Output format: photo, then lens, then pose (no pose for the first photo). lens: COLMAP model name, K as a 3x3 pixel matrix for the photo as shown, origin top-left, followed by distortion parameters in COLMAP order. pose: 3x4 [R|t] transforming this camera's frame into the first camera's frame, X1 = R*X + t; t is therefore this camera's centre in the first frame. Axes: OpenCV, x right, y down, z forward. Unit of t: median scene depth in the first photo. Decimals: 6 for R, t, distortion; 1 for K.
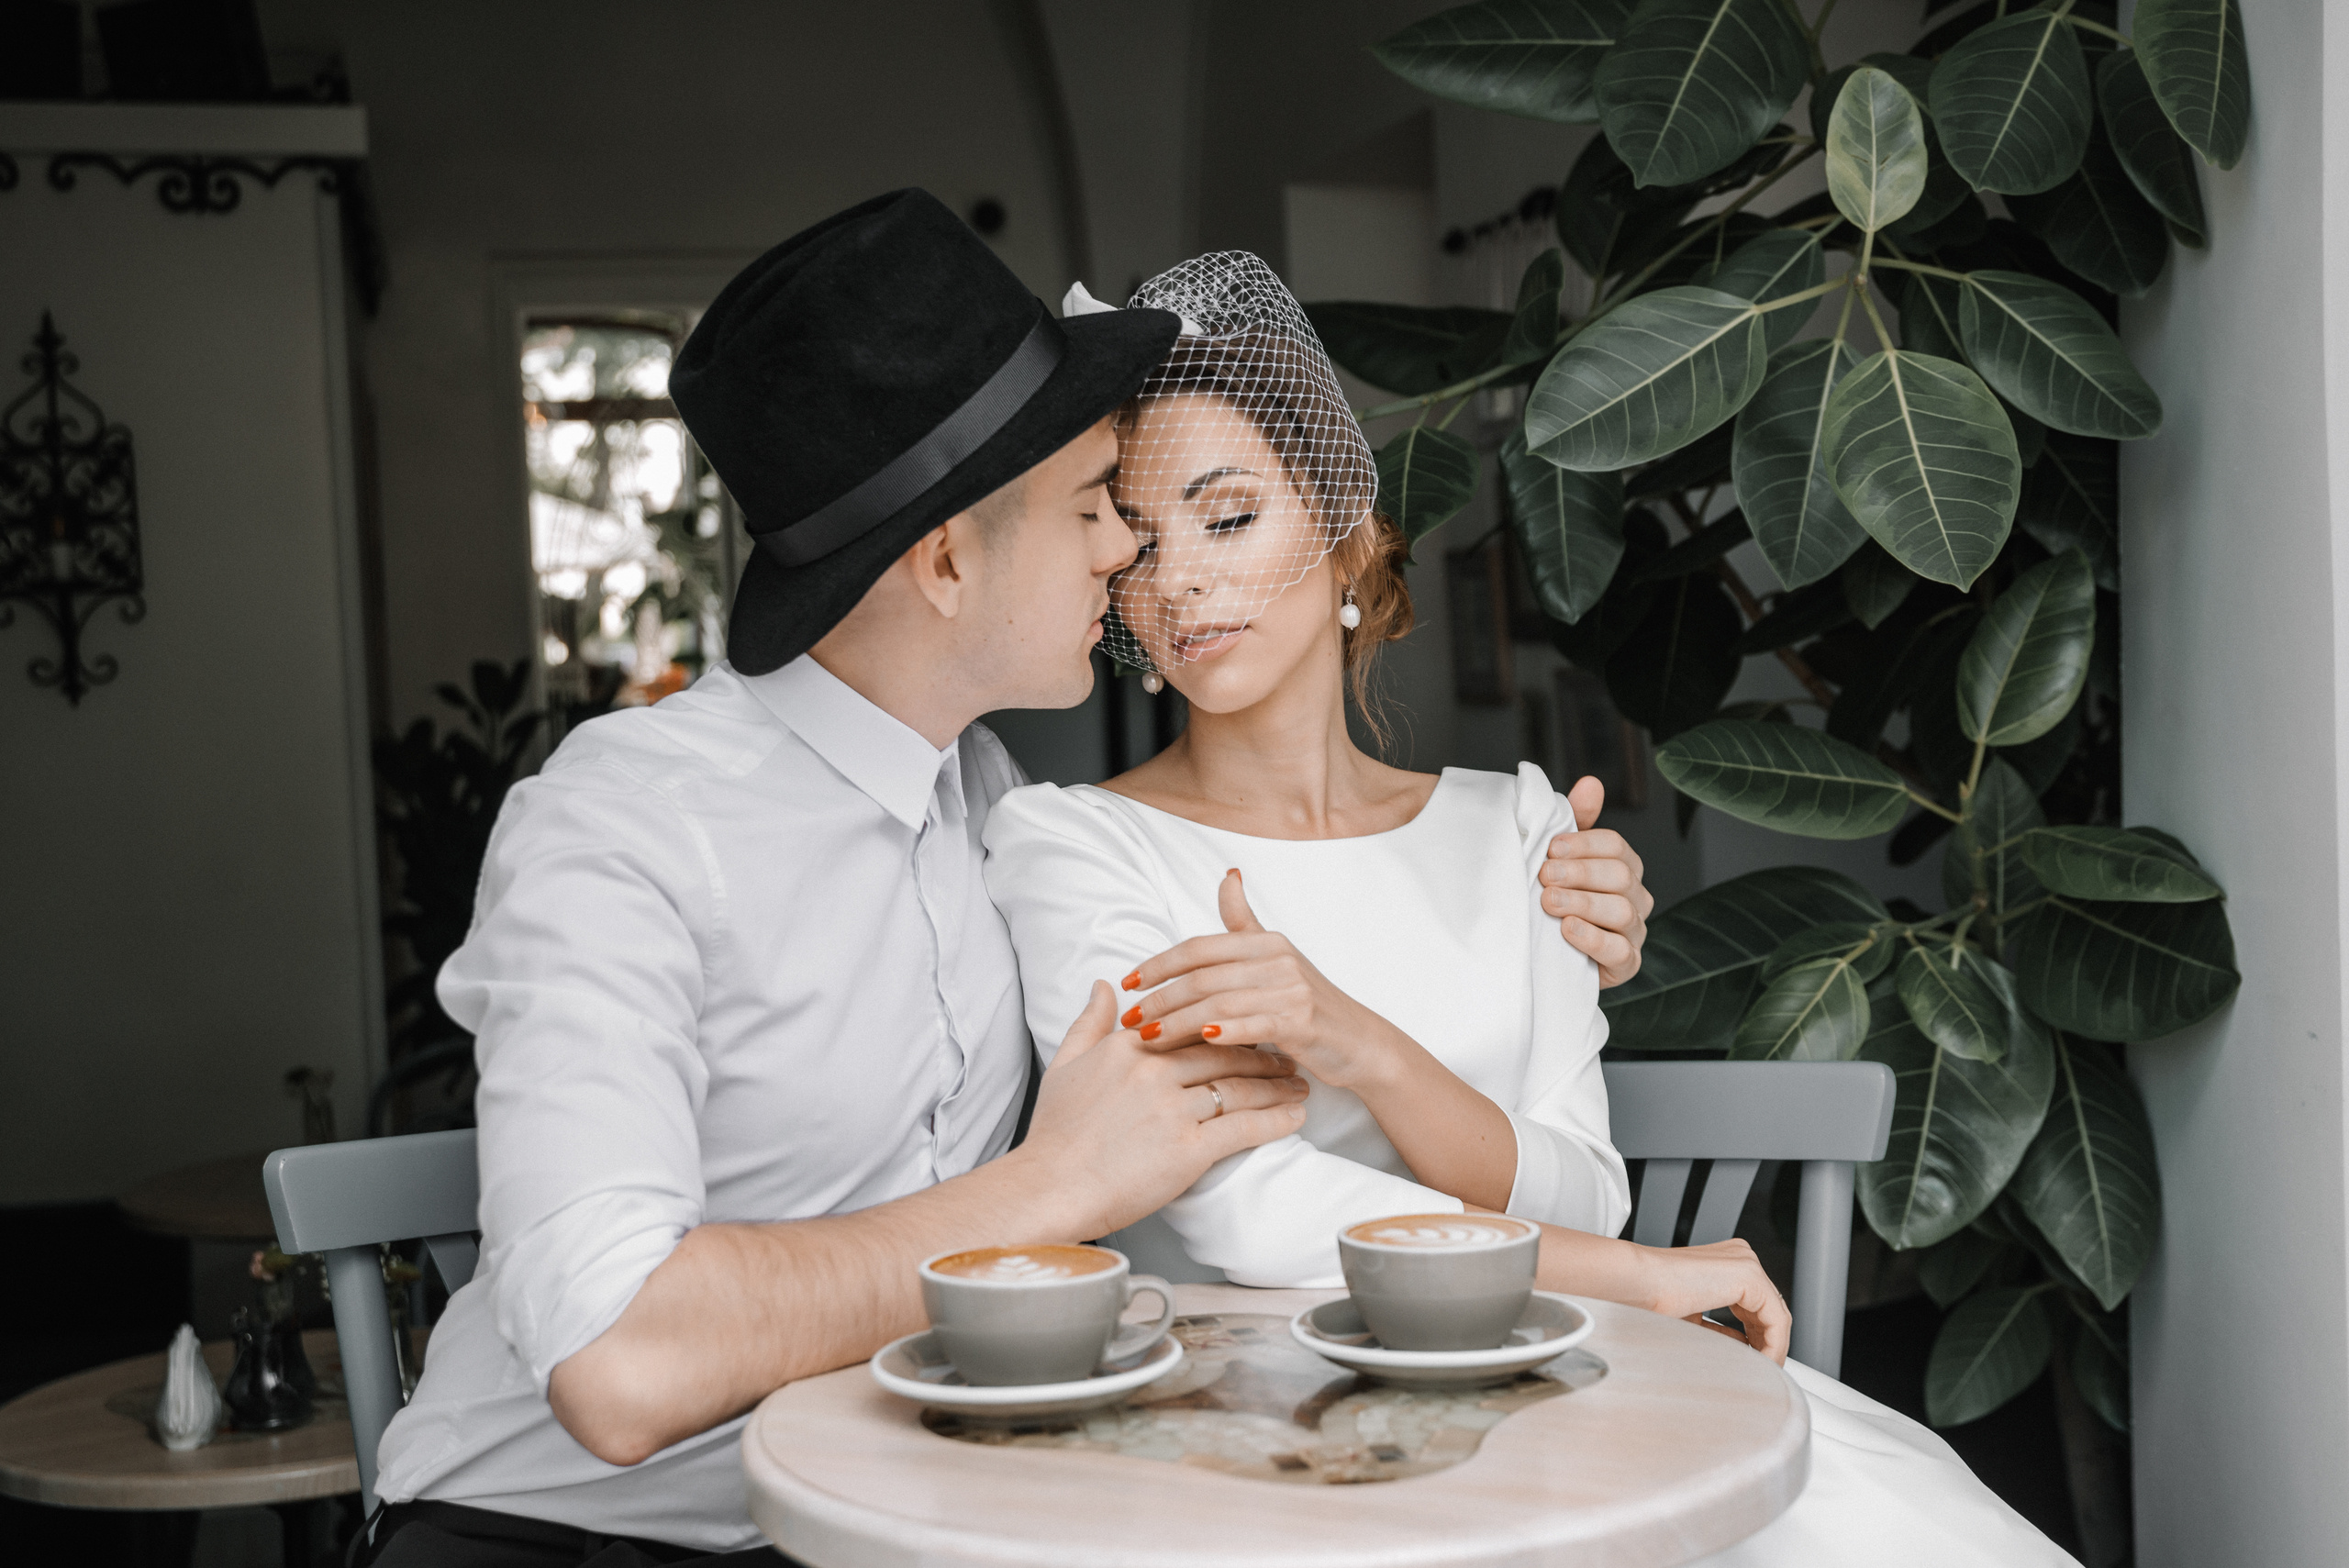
lens RADIAL K [[3218.0, 0, 1174.5], [0, 3218.0, 784.0], [0, 0, 1]] dist [0.025816, 0.033629]
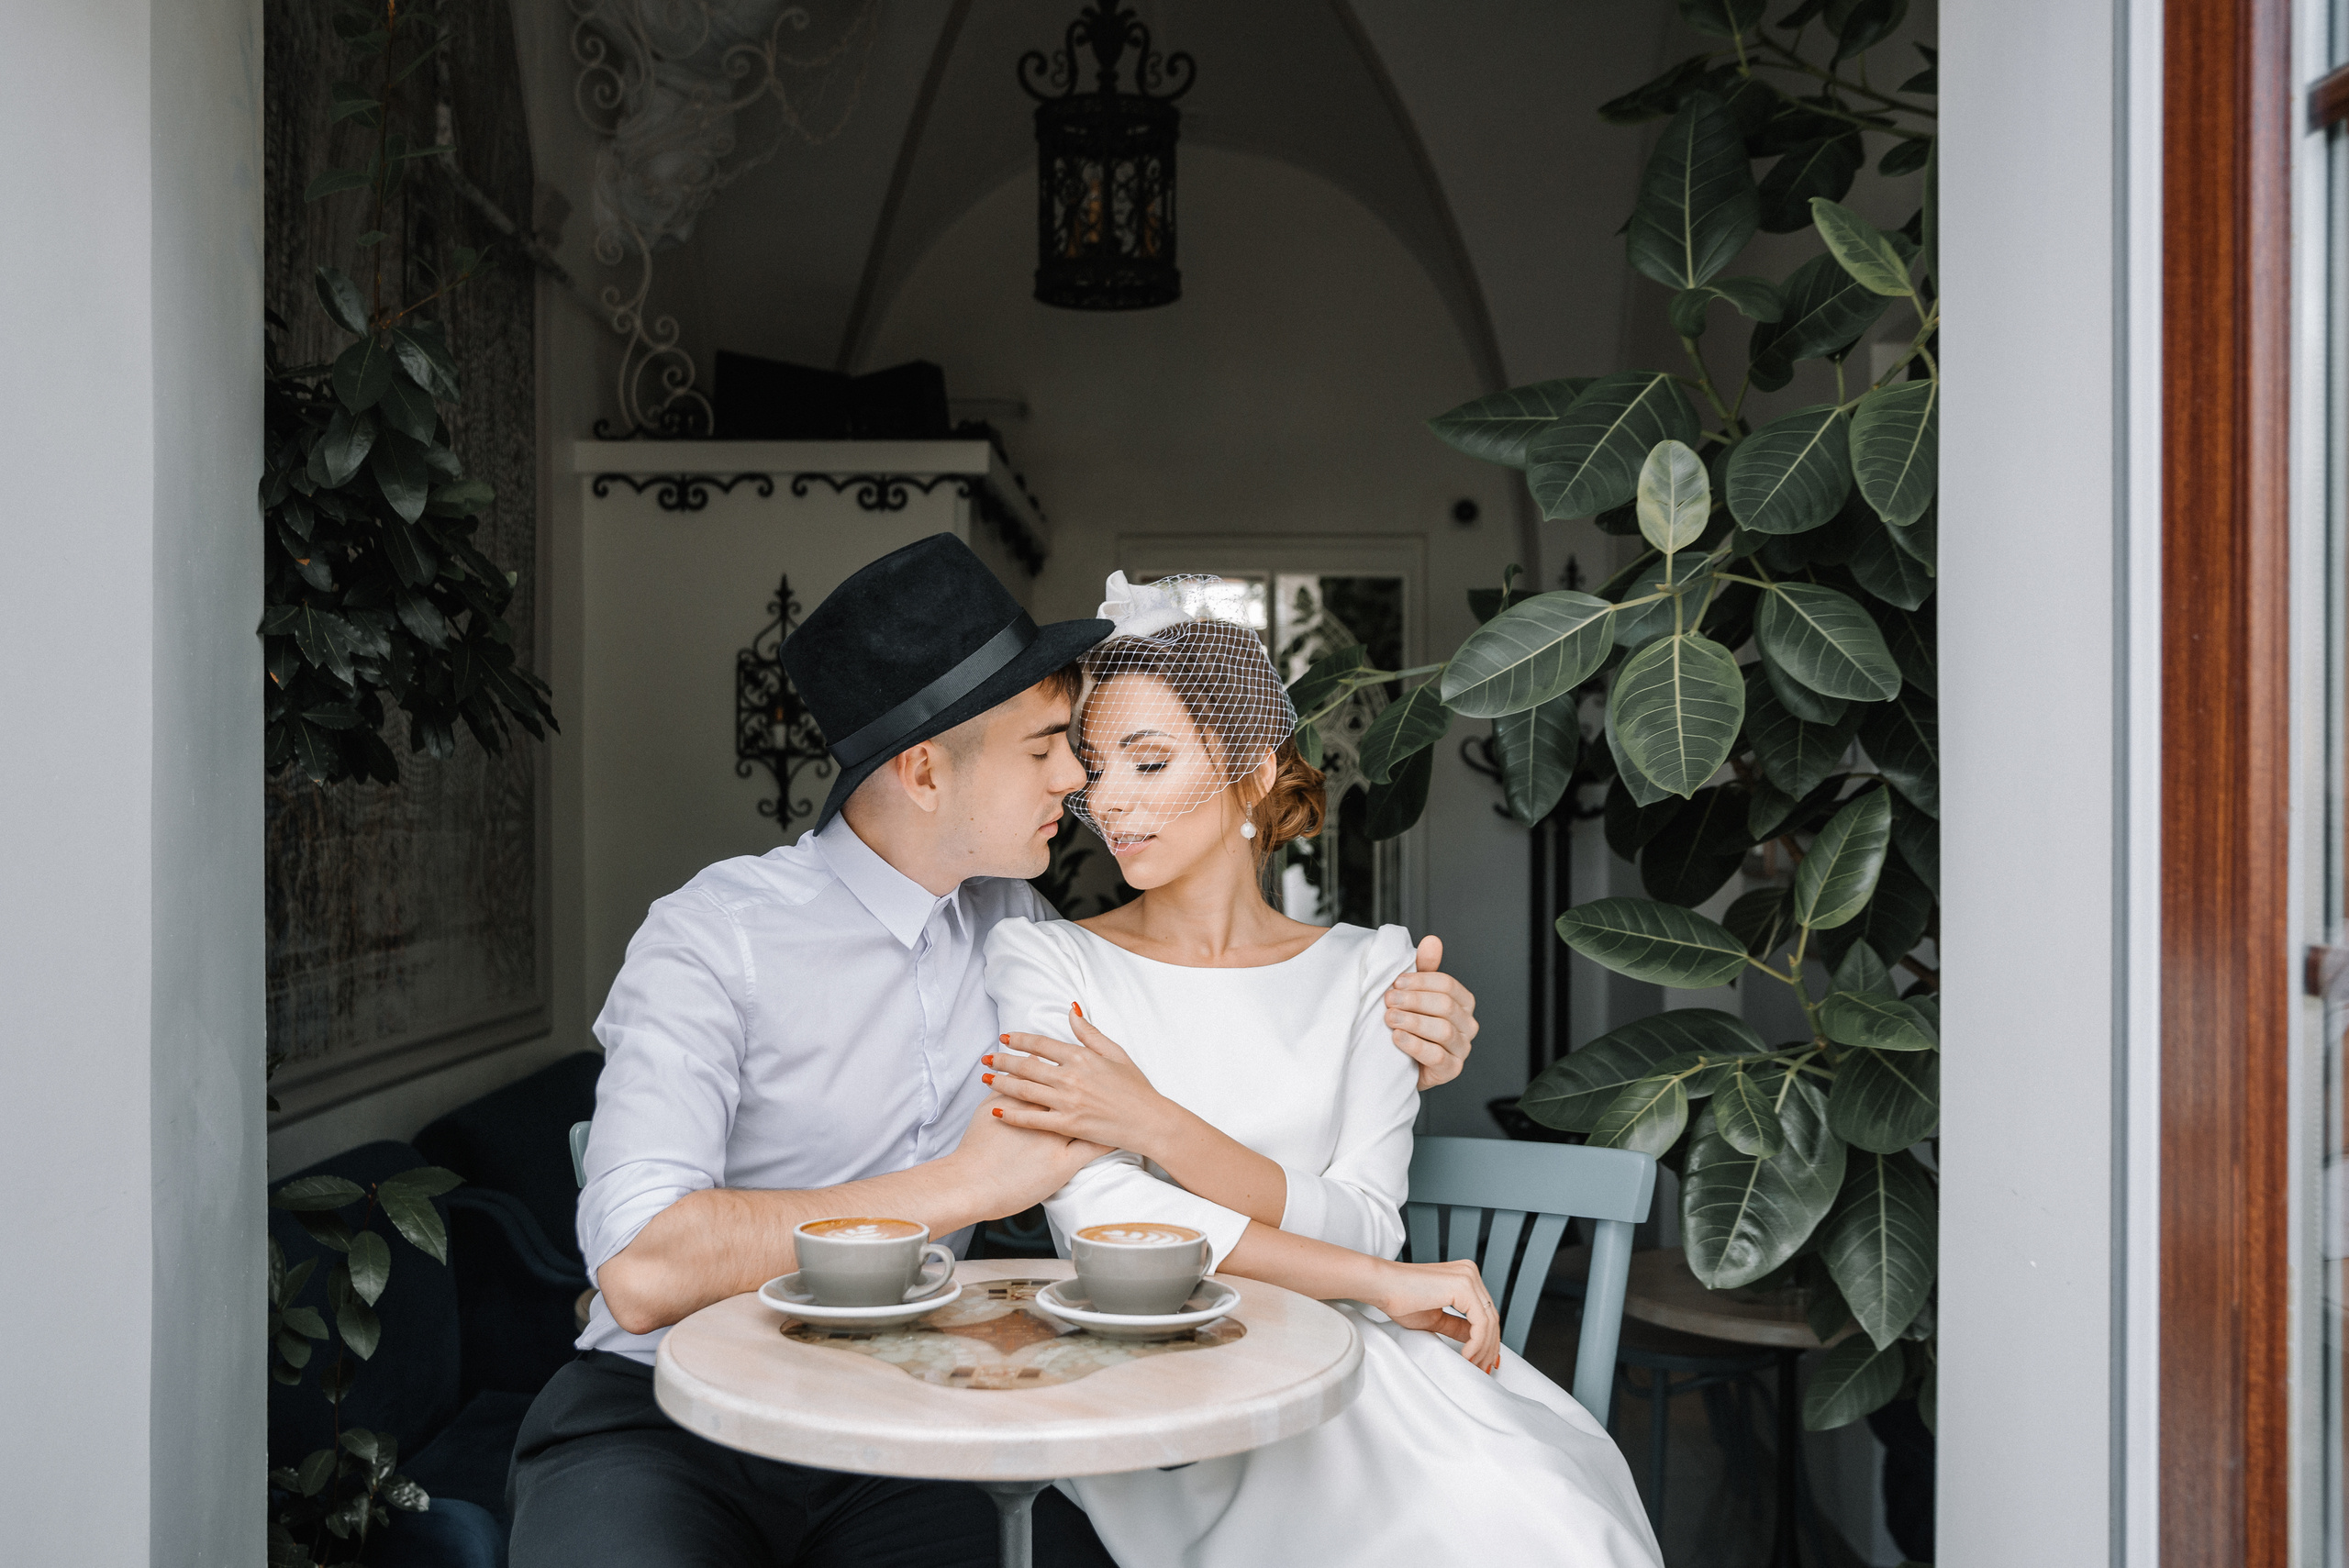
lens RADIAL K [[2381.3, 0, 1239.7], [0, 2381.3, 790.9], [0, 0, 1]] dist [-0.028113, -0.008560]
pose [[0.956880, 0.037940, -0.287995, 0.338172], [-0.050684, 0.998032, -0.036919, -0.021520], [0.286028, 0.049923, 0.956920, -0.035628]]
